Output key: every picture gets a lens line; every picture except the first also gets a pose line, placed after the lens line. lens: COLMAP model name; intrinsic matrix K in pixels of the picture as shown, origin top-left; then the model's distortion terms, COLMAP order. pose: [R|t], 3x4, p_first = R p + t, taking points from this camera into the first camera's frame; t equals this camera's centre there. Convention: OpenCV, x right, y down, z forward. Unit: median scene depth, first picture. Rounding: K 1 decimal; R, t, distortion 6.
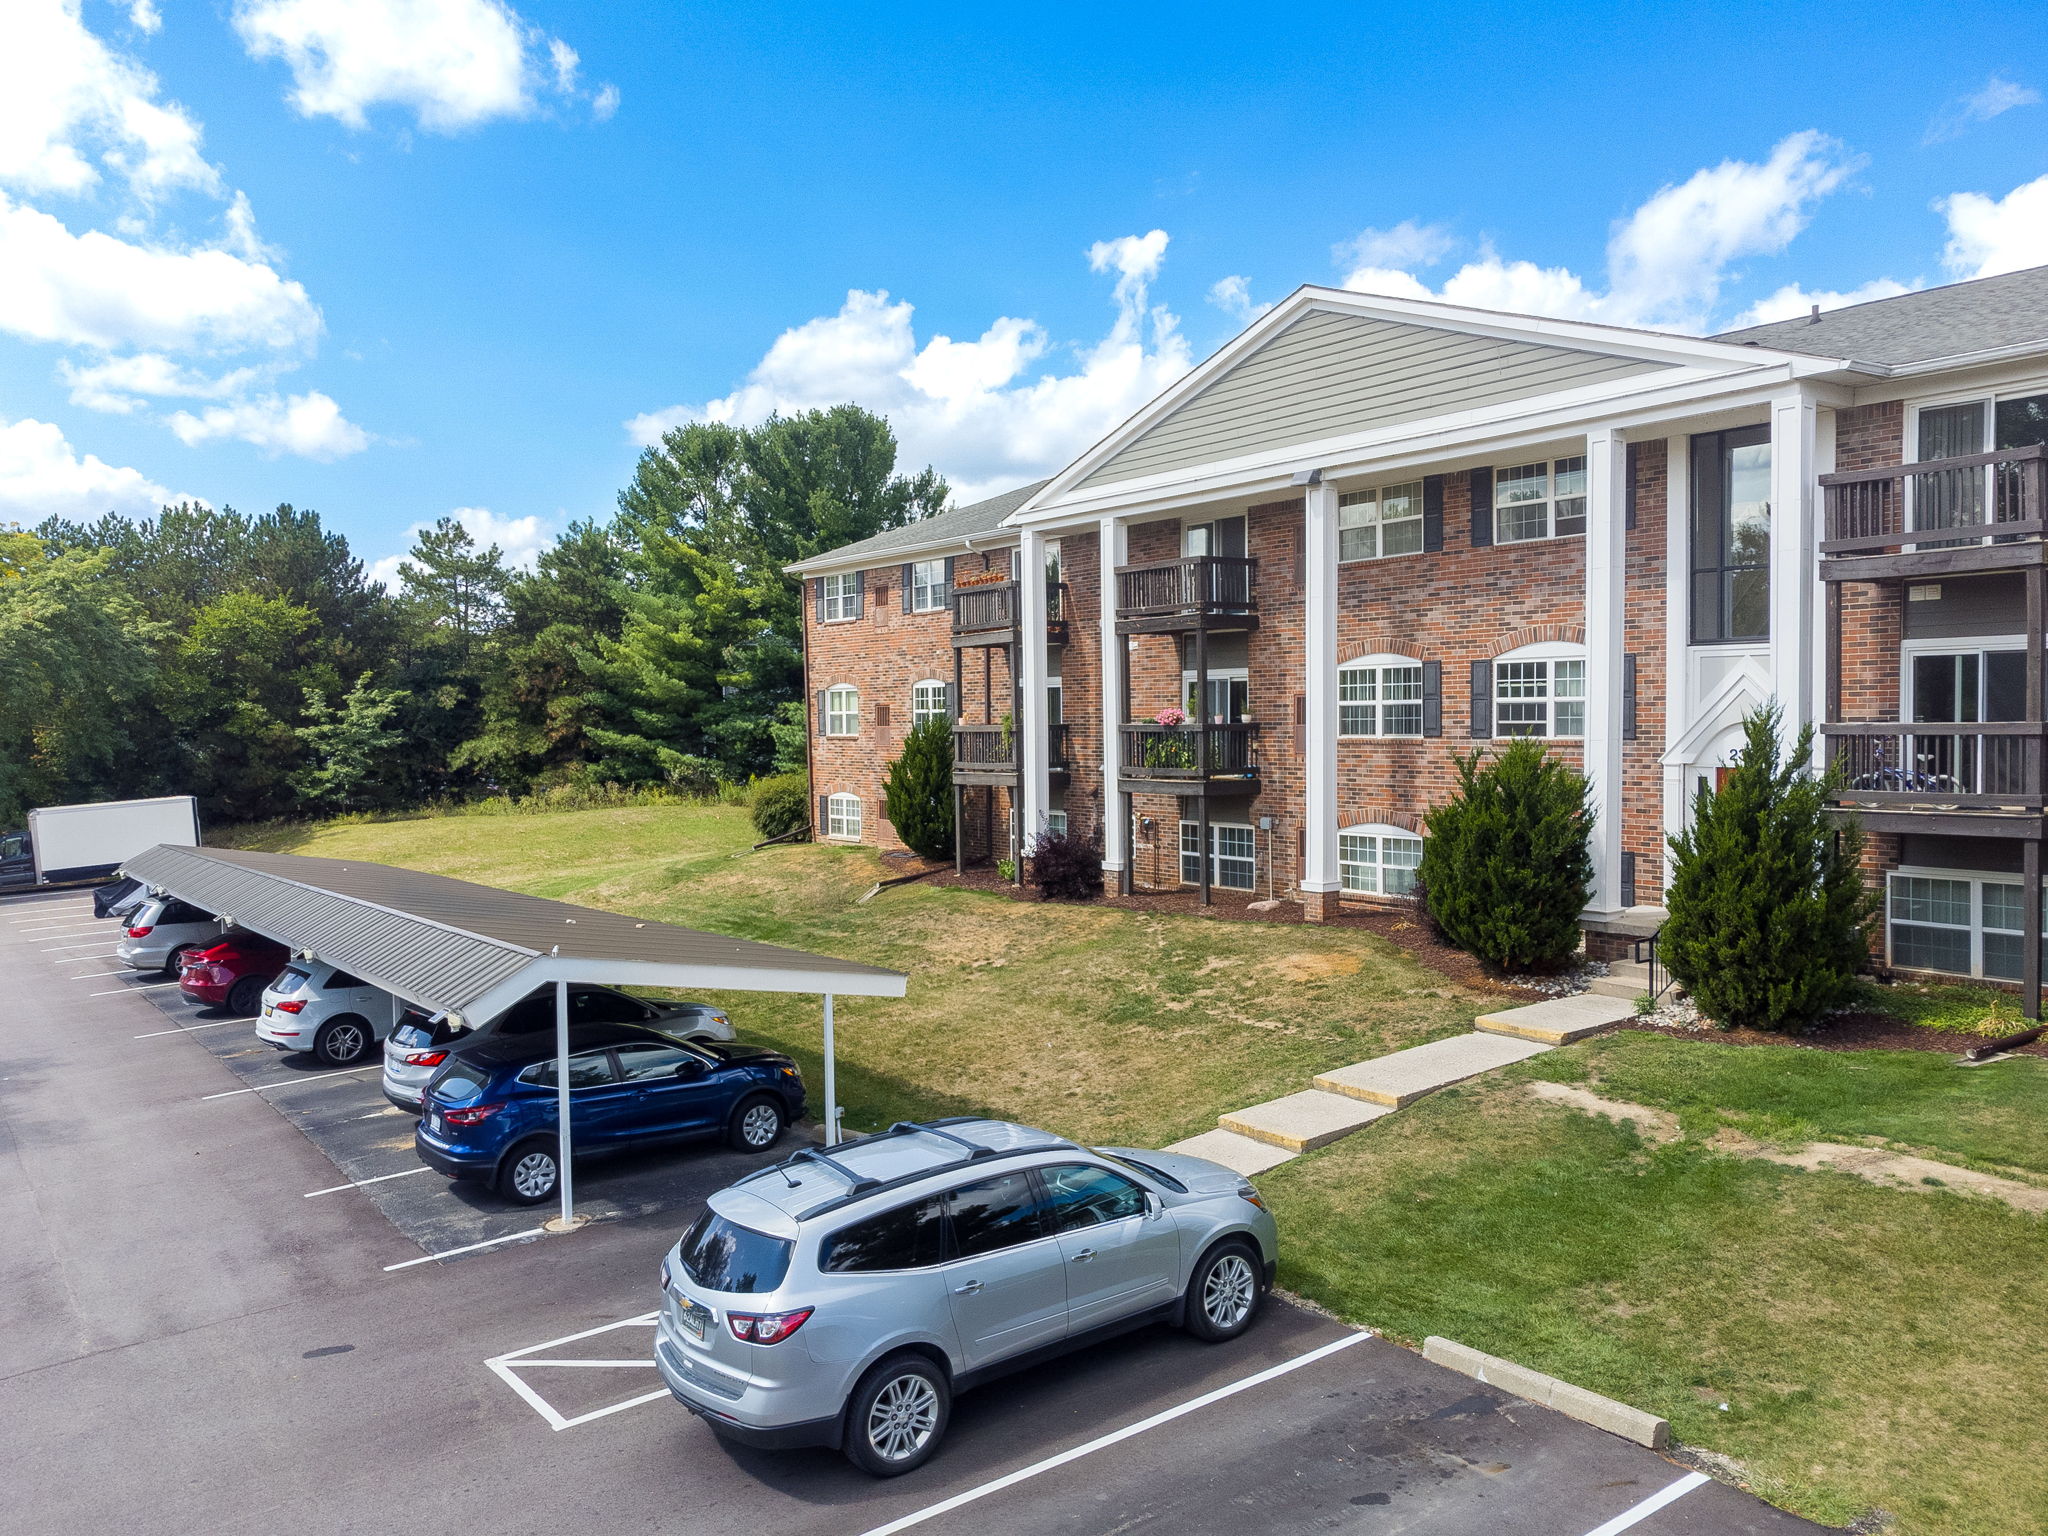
lens RADIAL K [[1597.3, 0, 980.8], [0, 1597.3, 773.4], [0, 0, 1]] dist [0.047219, 0.010415]
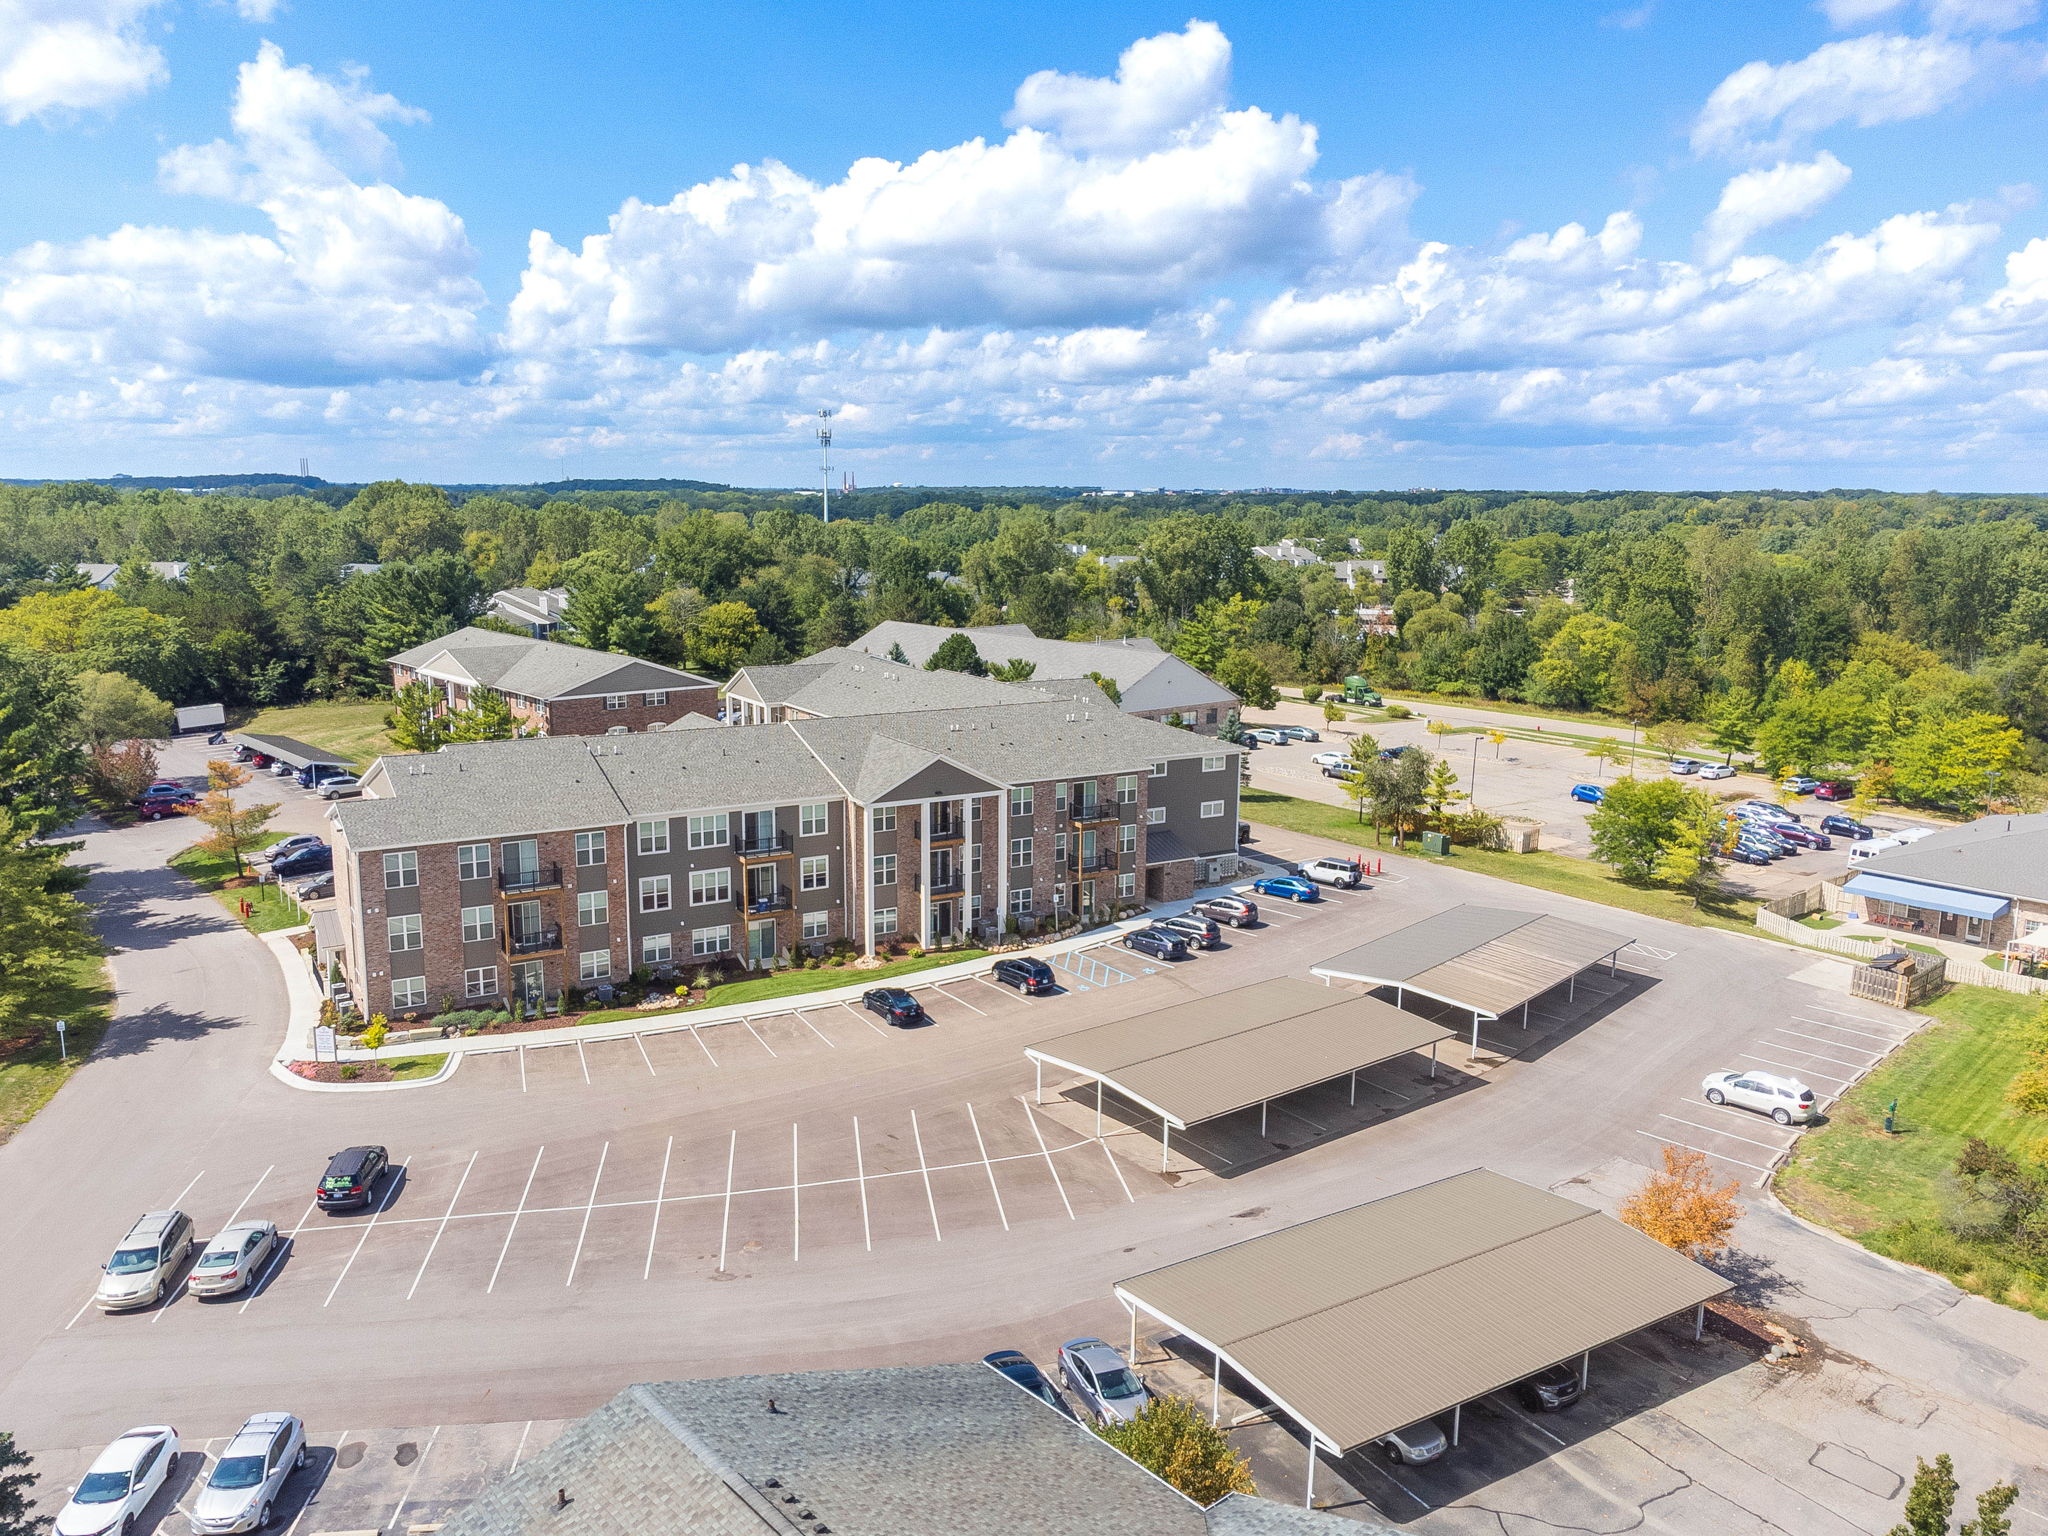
lens RADIAL K [[1597.3, 0, 980.8], [0, 1597.3, 773.4], [0, 0, 1]] dist [0.047219, 0.010415]
pose [[0.997811, 0.000582, 0.066128, 0.707653], [-0.009810, 0.990200, 0.139314, -0.273340], [-0.065399, -0.139658, 0.988038, -2.010717]]
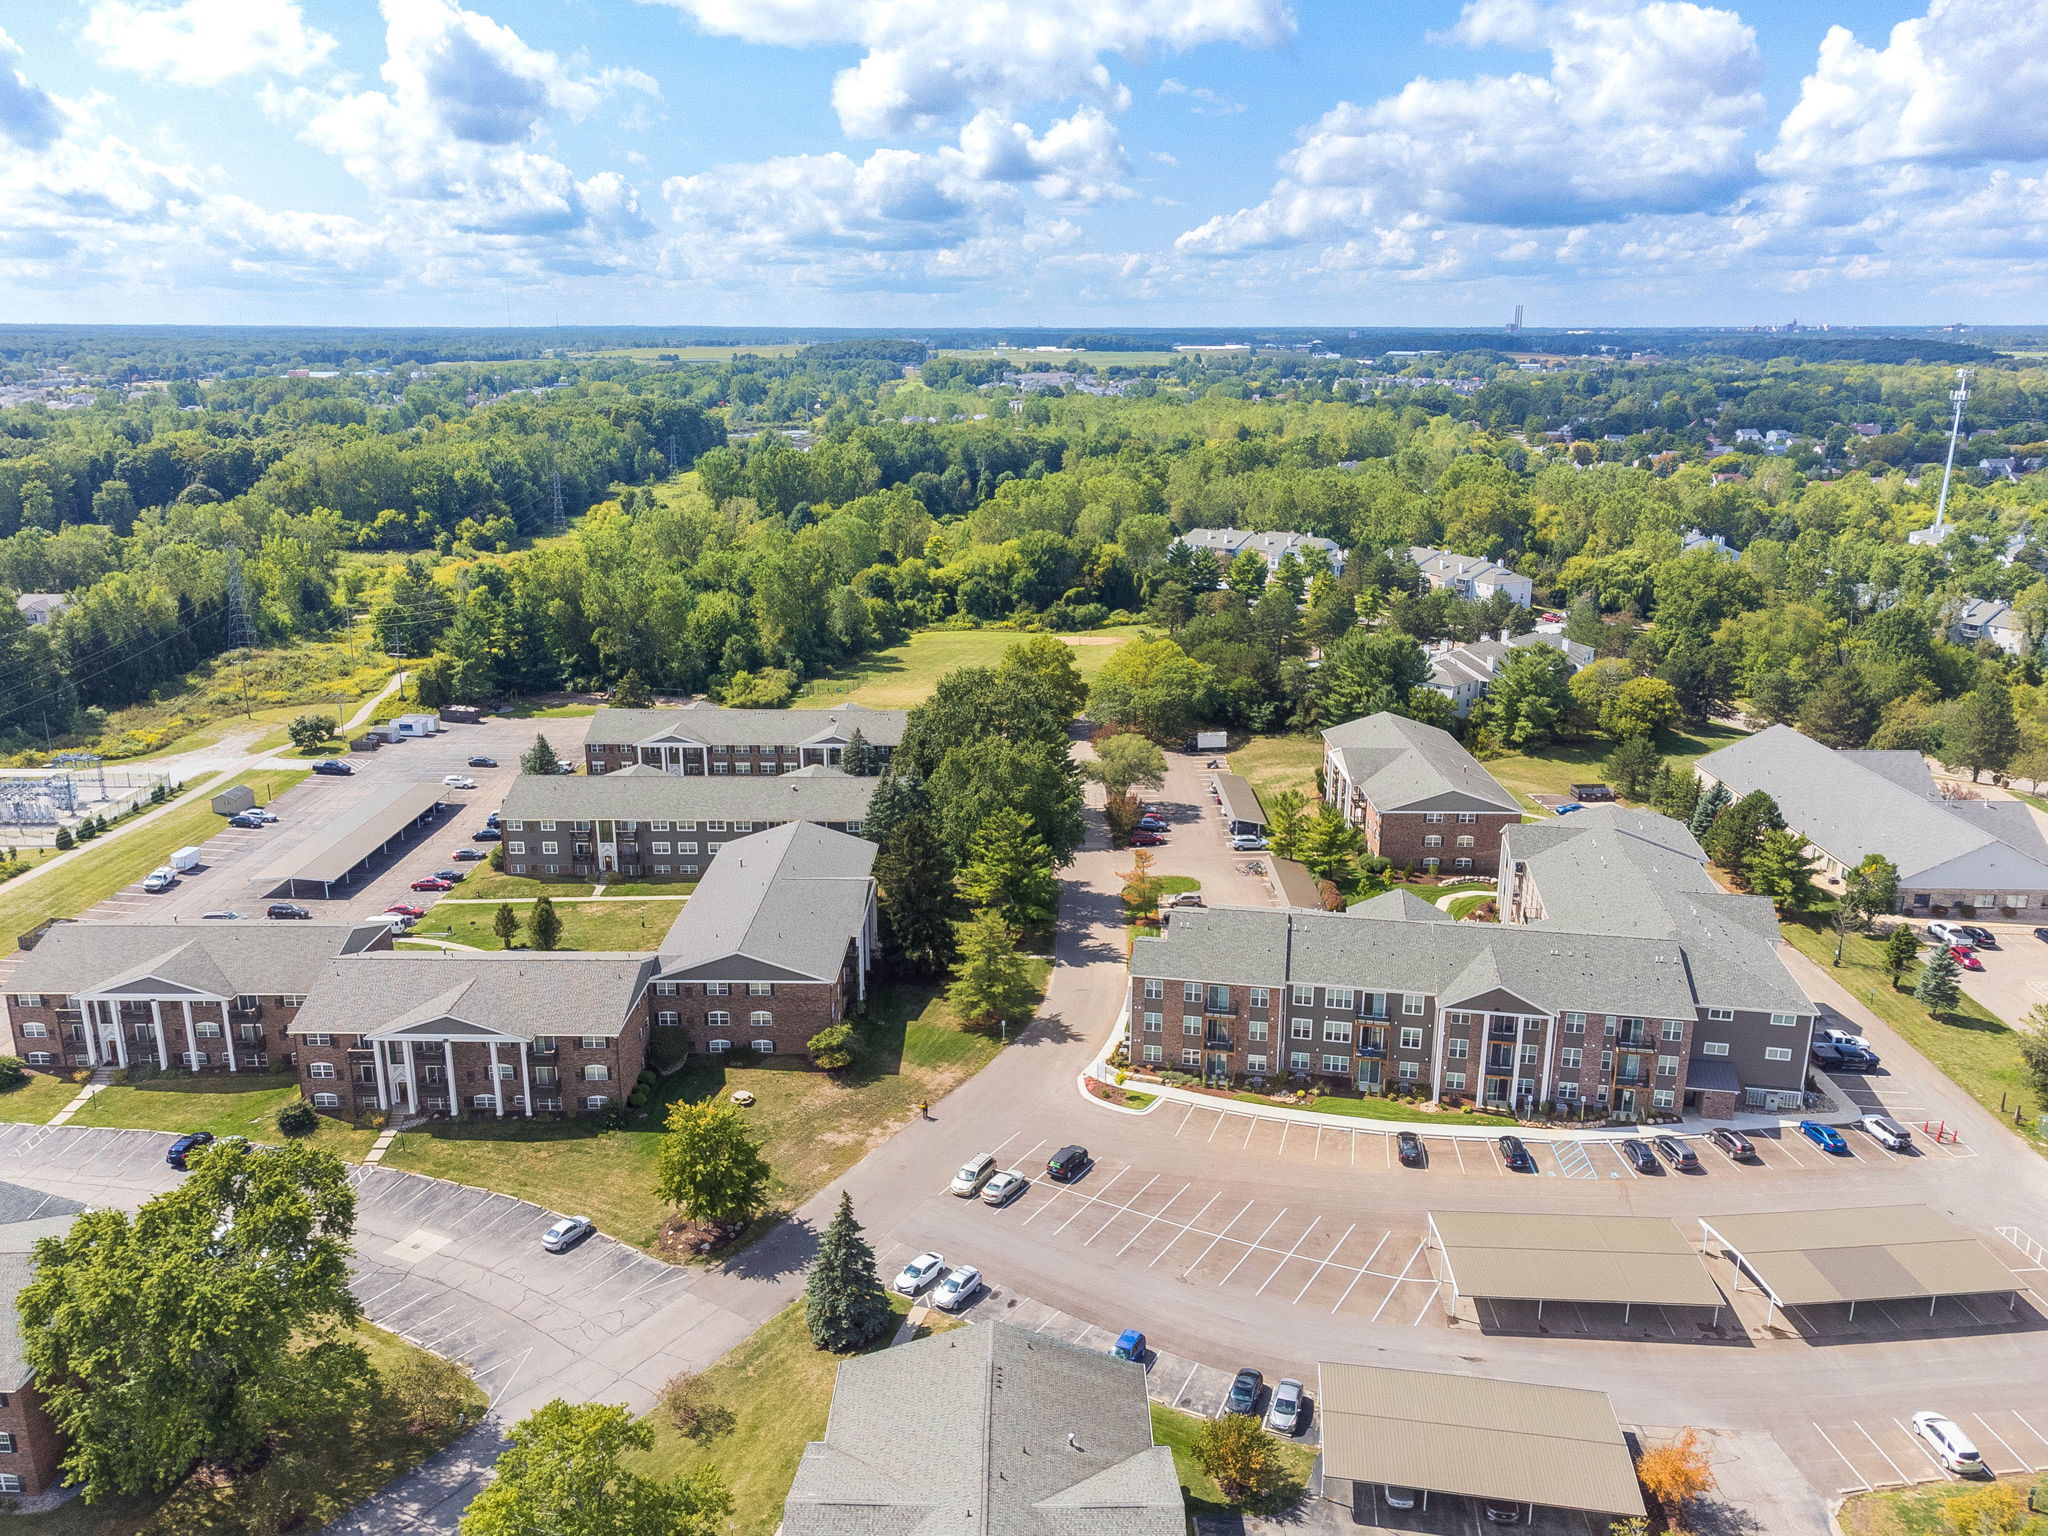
lens RADIAL K [[1597.3, 0, 980.8], [0, 1597.3, 773.4], [0, 0, 1]] dist [0.047219, 0.010415]
pose [[0.795845, 0.177637, -0.578857, 1.418352], [-0.026654, 0.965349, 0.259597, -0.912403], [0.604914, -0.191170, 0.773003, -2.613681]]
